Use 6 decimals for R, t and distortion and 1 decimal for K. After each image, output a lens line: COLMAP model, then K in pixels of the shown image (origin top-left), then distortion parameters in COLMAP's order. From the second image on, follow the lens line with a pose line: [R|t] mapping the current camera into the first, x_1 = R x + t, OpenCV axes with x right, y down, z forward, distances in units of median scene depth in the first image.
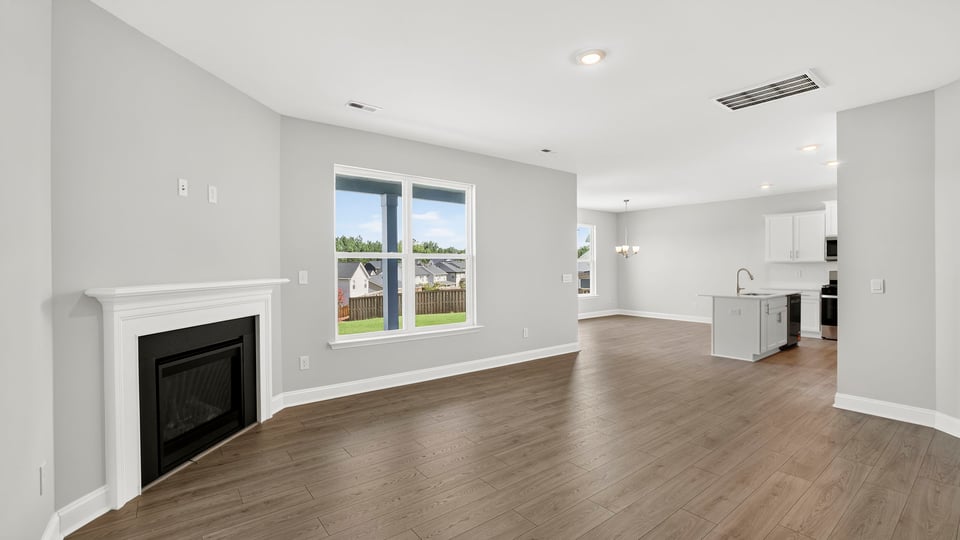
lens RADIAL K [[414.8, 0, 471.5], [0, 414.8, 271.2], [0, 0, 1]] dist [-0.019964, 0.002593]
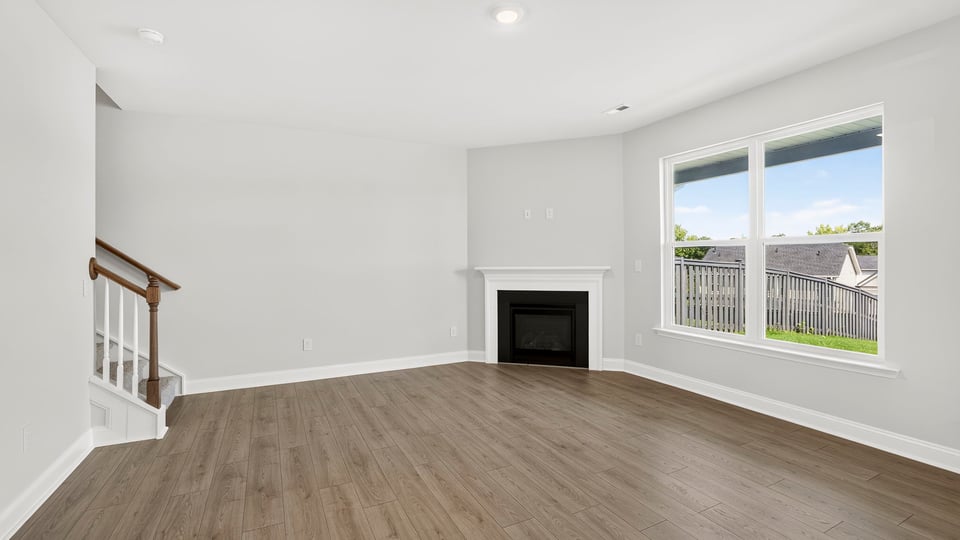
lens RADIAL K [[414.8, 0, 485.3], [0, 414.8, 273.0], [0, 0, 1]] dist [-0.019964, 0.002593]
pose [[-0.153079, 0.029740, -0.987766, 0.970959], [-0.009337, 0.999459, 0.031539, 0.001891], [0.988170, 0.014050, -0.152718, 0.918579]]
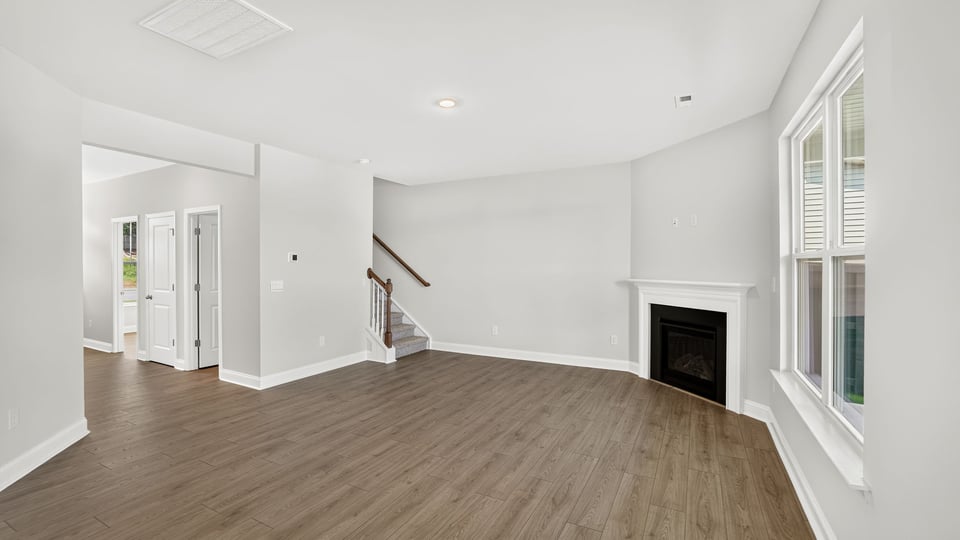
lens RADIAL K [[422.4, 0, 484.3], [0, 422.4, 266.1], [0, 0, 1]] dist [-0.003381, 0.000148]
pose [[-0.899019, 0.004560, -0.437887, 0.632276], [-0.001112, 0.999919, 0.012695, -0.040001], [0.437909, 0.011900, -0.898941, 1.856286]]
